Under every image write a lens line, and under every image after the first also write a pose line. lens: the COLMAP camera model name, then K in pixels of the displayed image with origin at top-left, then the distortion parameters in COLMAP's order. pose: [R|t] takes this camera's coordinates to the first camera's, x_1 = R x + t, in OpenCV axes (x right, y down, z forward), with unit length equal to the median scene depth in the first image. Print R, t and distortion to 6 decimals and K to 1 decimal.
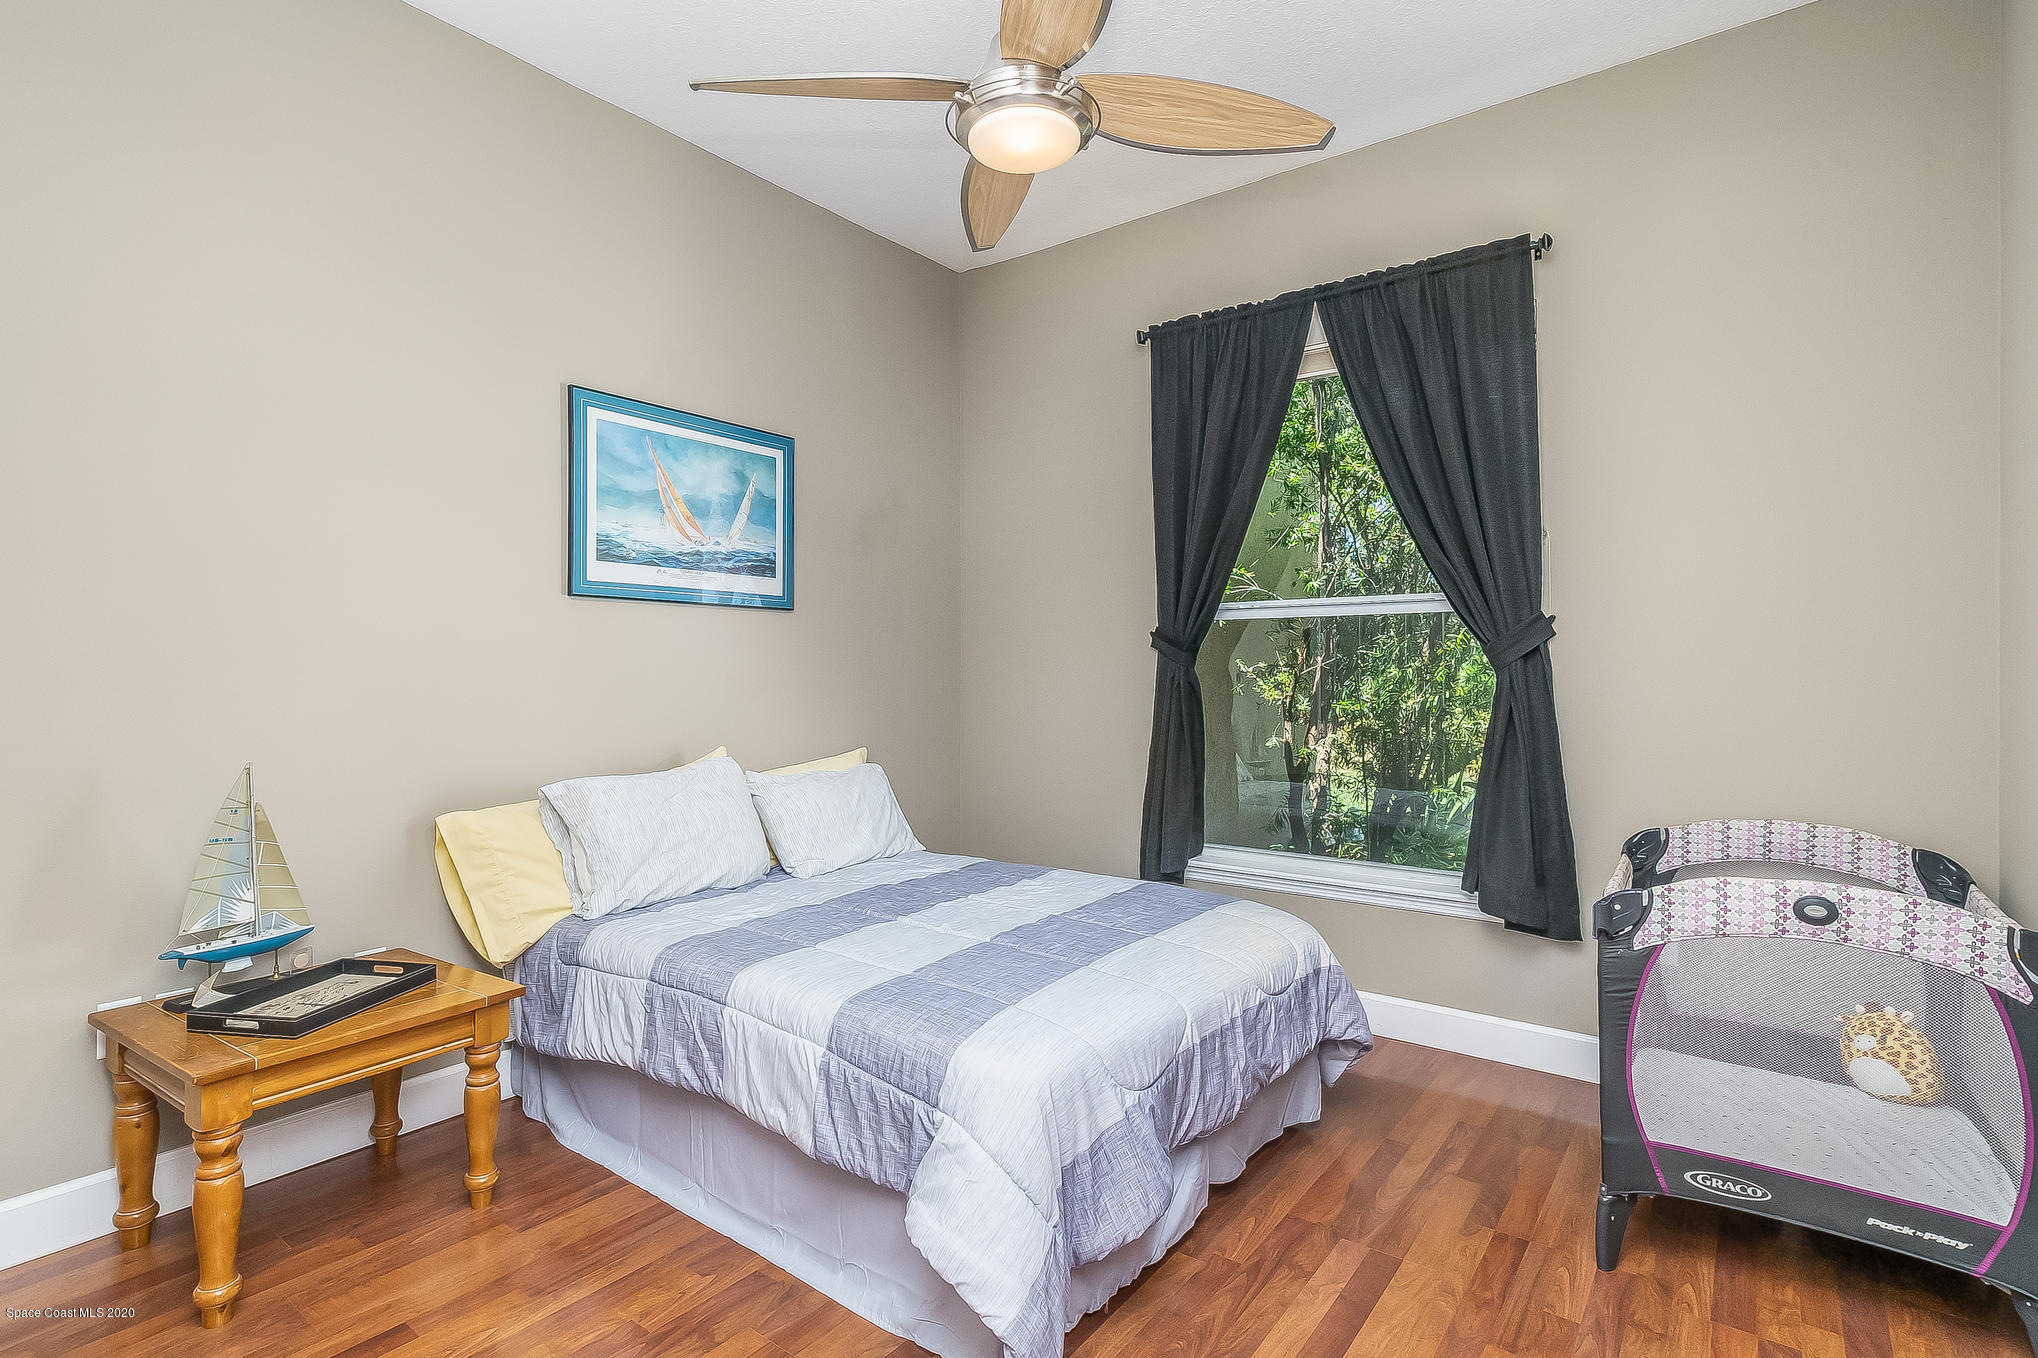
lens RADIAL K [[983.3, 0, 1019.0], [0, 983.3, 679.0], [0, 0, 1]] dist [0.001063, 0.000282]
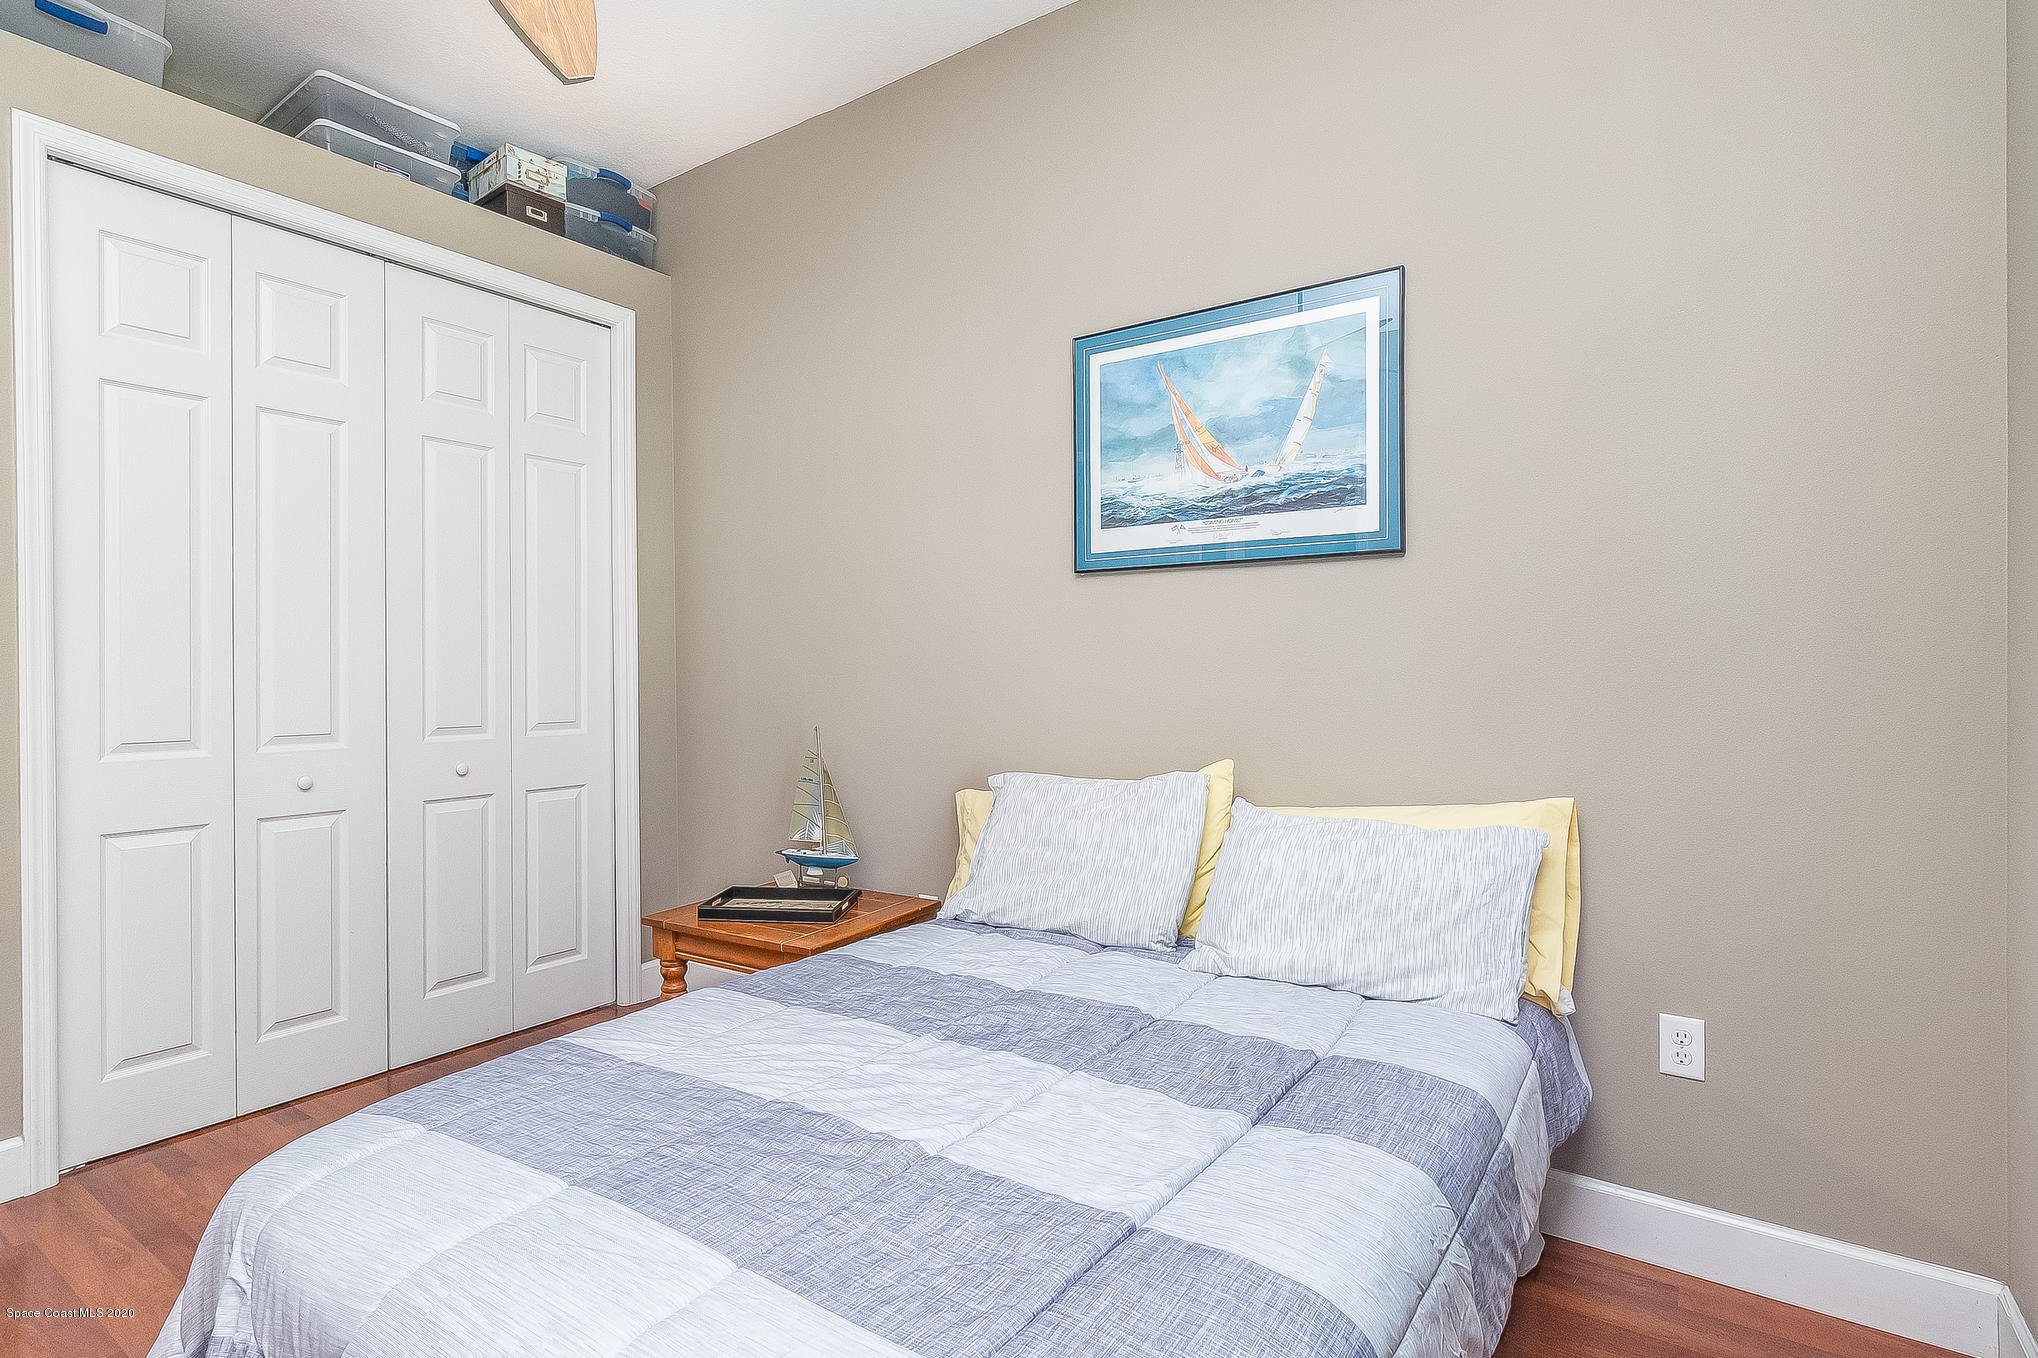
lens RADIAL K [[1021.9, 0, 1019.1], [0, 1021.9, 683.2], [0, 0, 1]] dist [0.000958, 0.000115]
pose [[0.042135, 0.016421, -0.998977, 0.463267], [0.000500, 0.999864, 0.016456, 0.001007], [0.999112, -0.001193, 0.042121, 0.871627]]
